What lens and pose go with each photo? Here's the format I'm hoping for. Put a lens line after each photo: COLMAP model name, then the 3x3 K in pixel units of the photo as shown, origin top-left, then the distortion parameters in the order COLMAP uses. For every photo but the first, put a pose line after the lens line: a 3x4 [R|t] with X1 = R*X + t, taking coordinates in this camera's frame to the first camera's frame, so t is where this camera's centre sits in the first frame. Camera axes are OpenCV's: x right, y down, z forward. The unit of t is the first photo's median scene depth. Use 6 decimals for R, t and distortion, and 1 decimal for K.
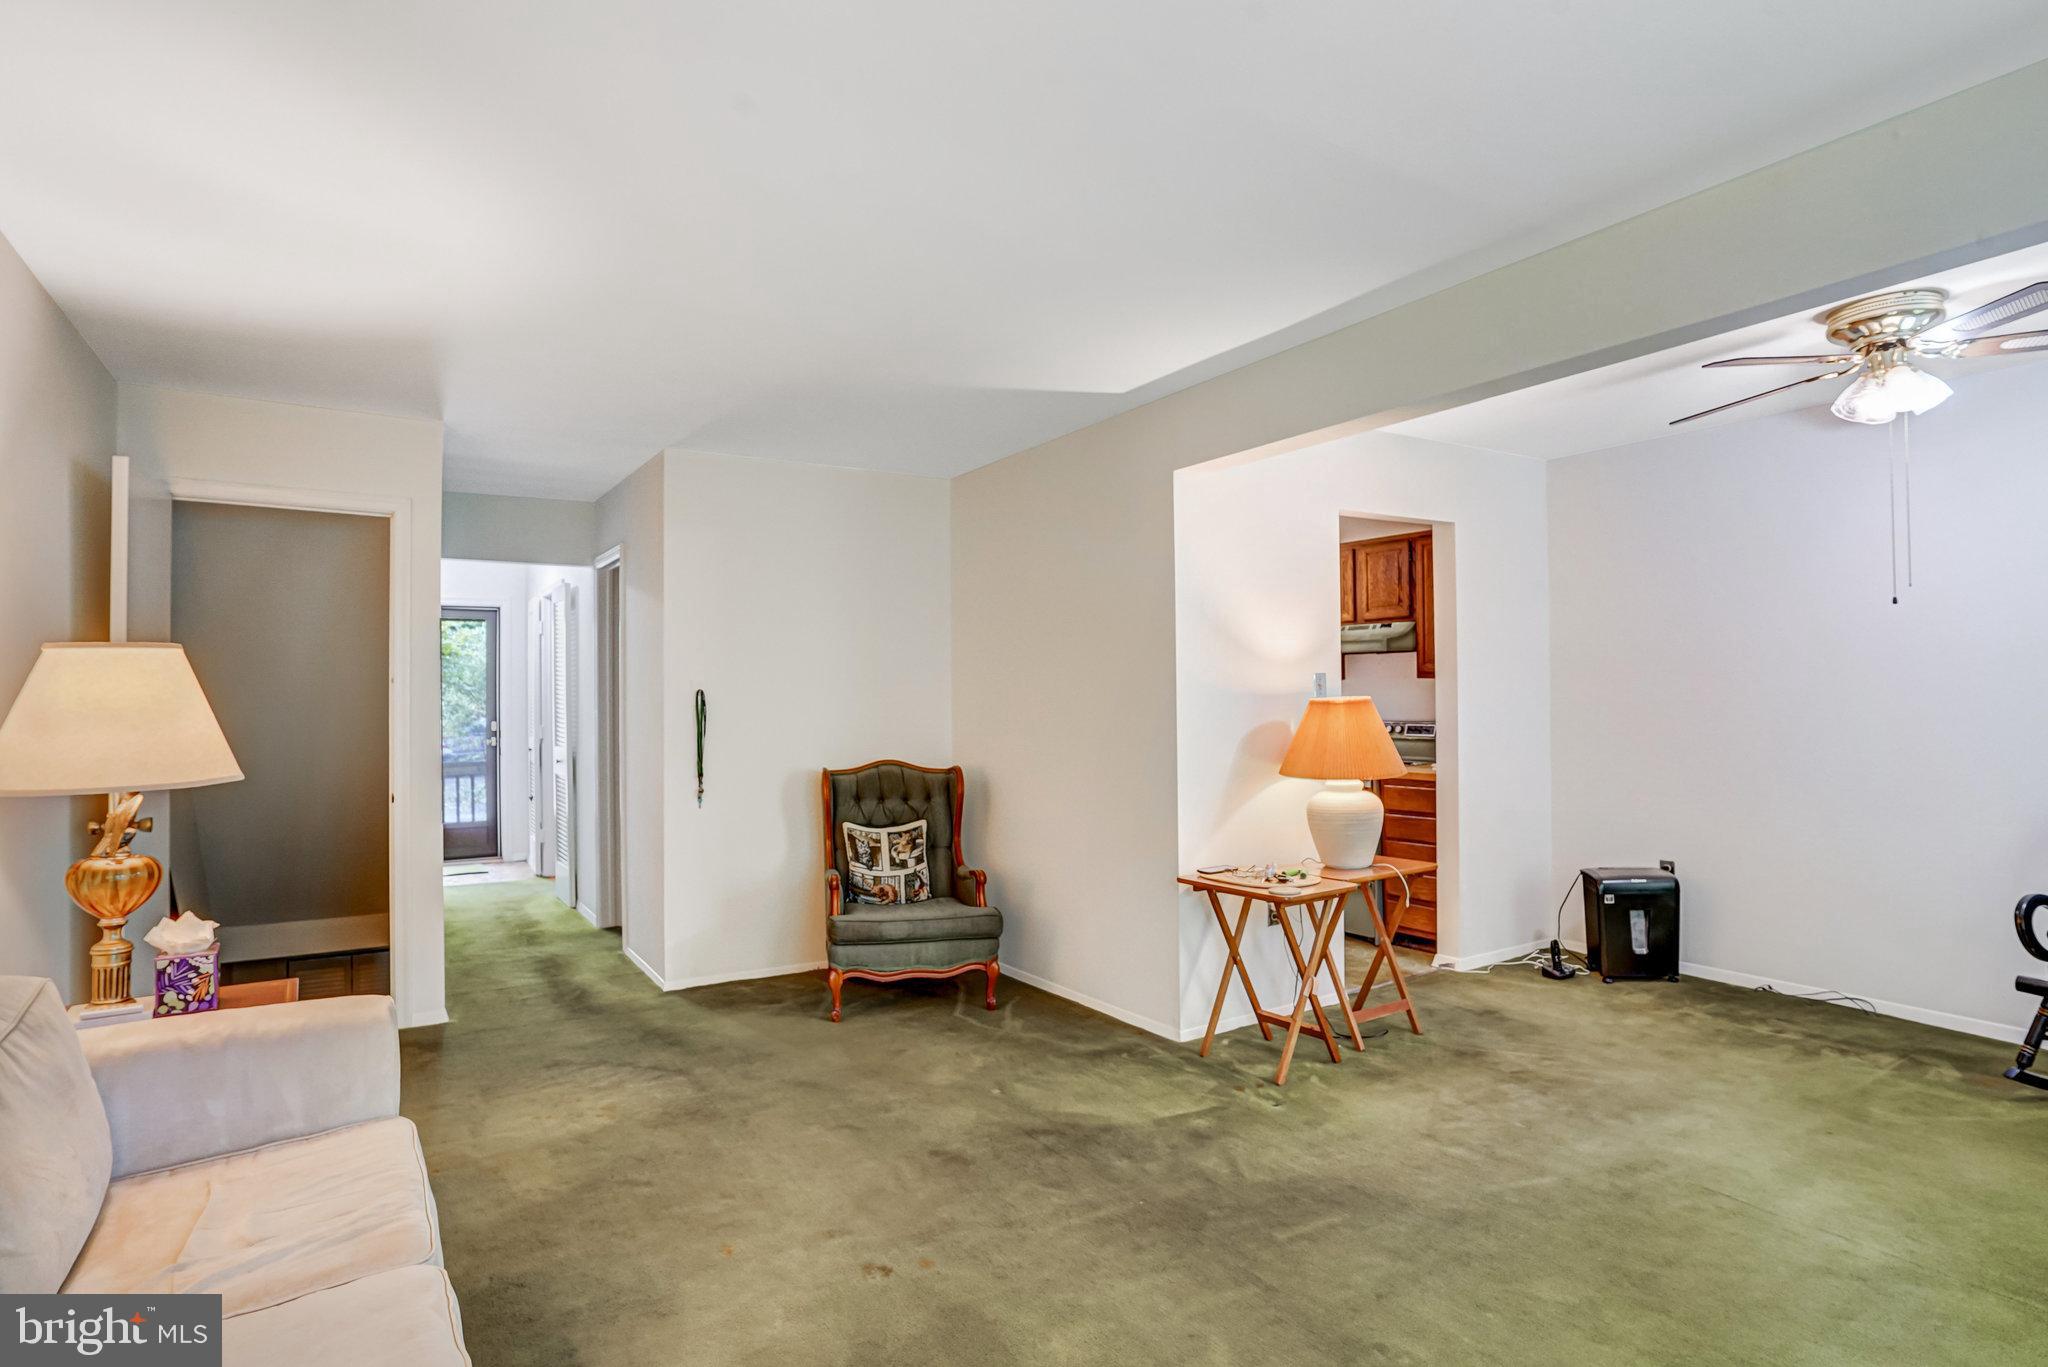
lens RADIAL K [[1093.8, 0, 1022.4], [0, 1093.8, 681.8], [0, 0, 1]] dist [-0.047044, -0.000226]
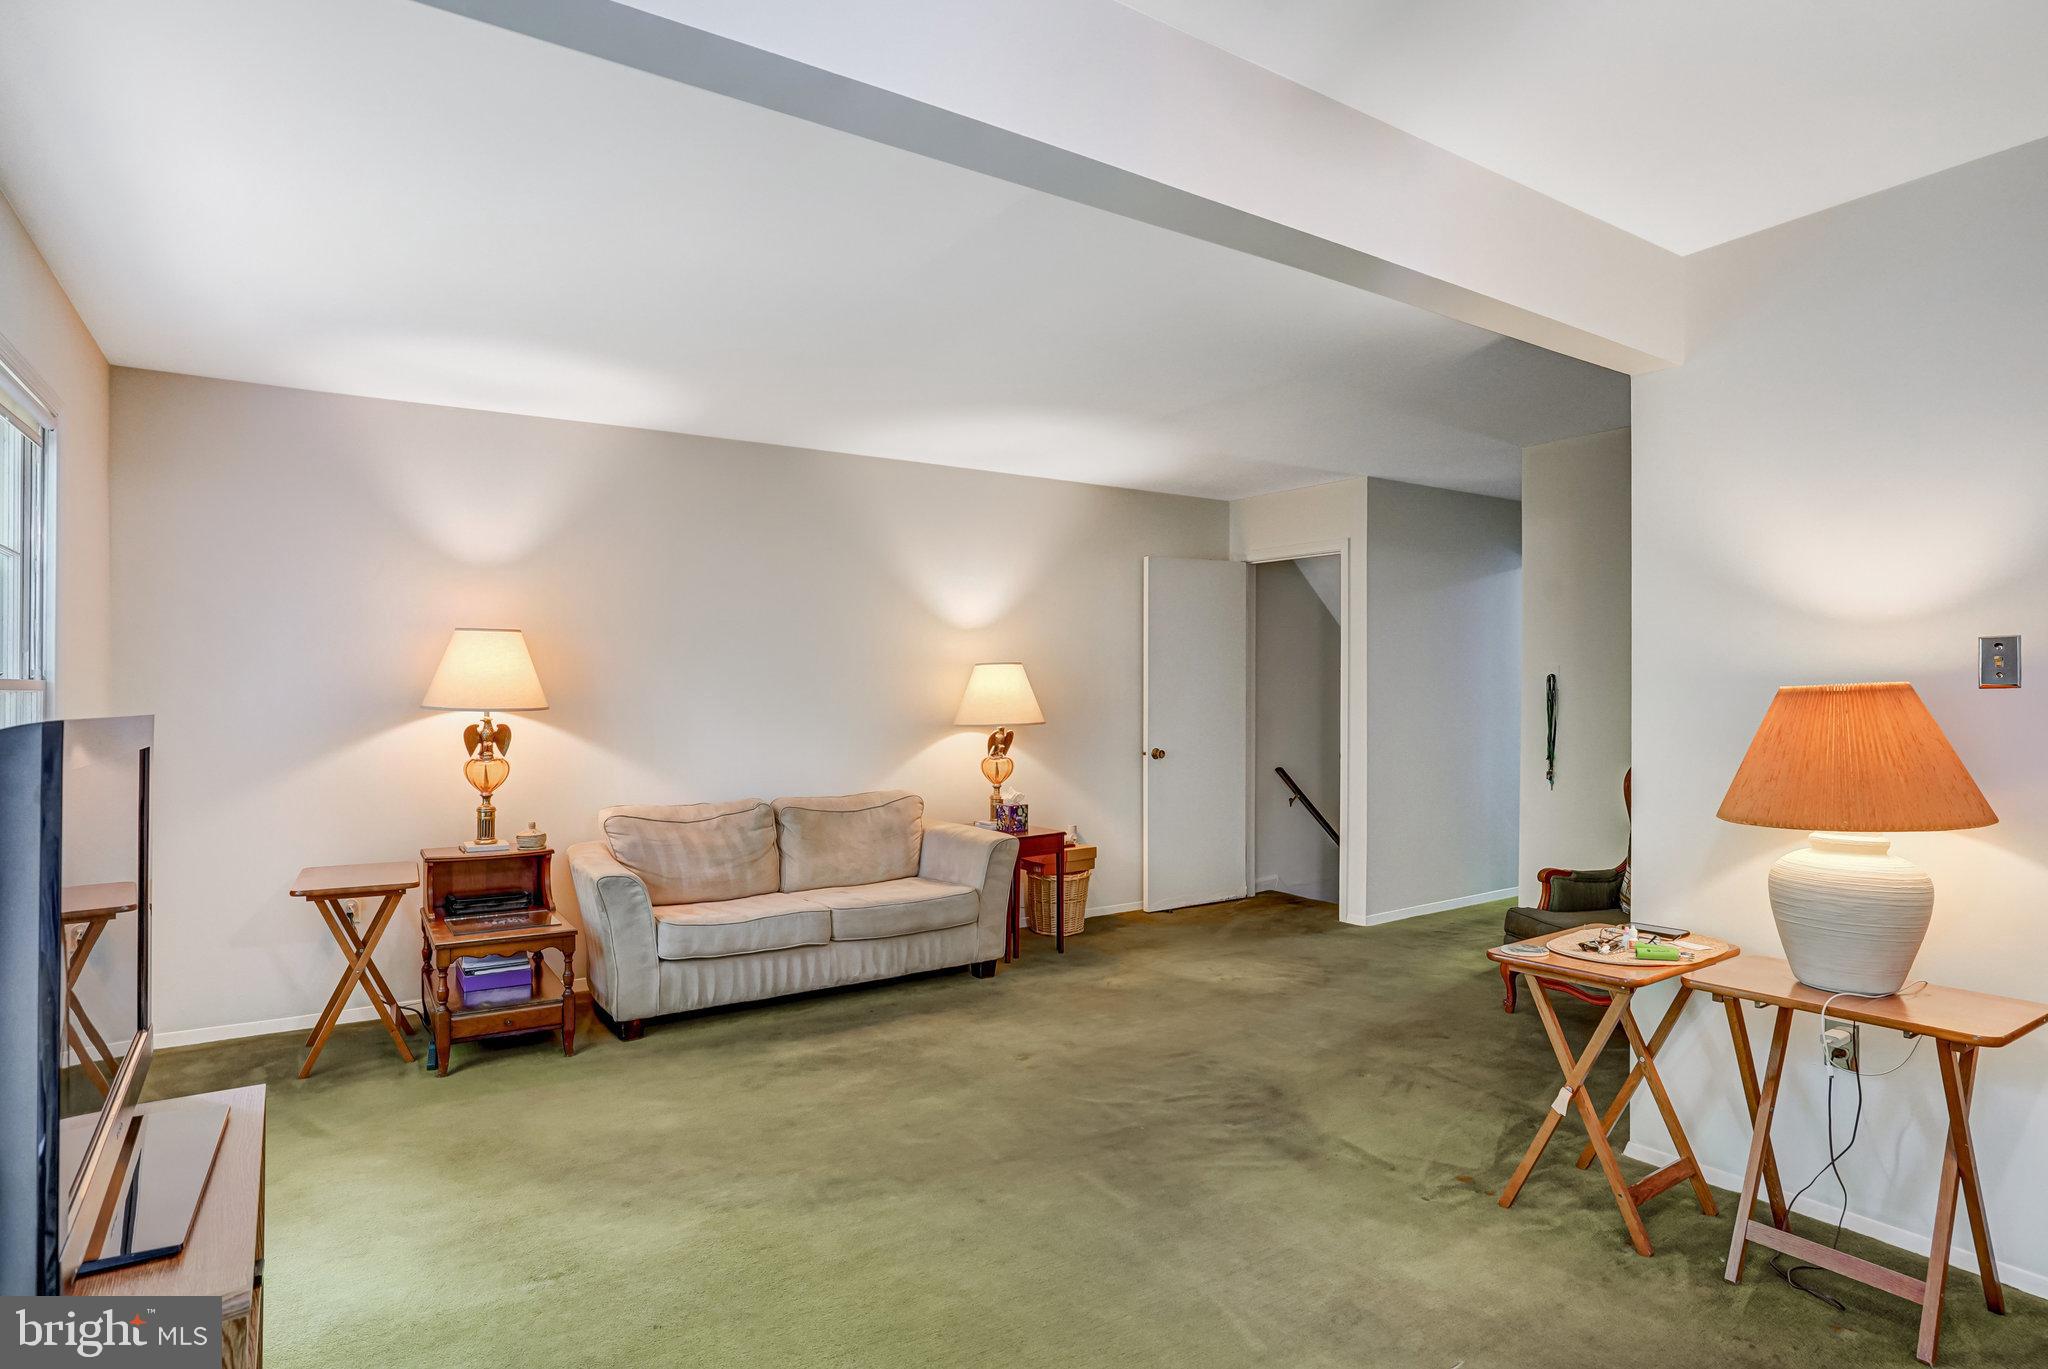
lens RADIAL K [[1093.8, 0, 1022.2], [0, 1093.8, 683.3], [0, 0, 1]] dist [-0.047044, -0.000226]
pose [[0.049724, 0.005180, -0.998750, 0.971711], [0.008504, 0.999948, 0.005610, 0.007583], [0.998727, -0.008772, 0.049677, 0.647662]]
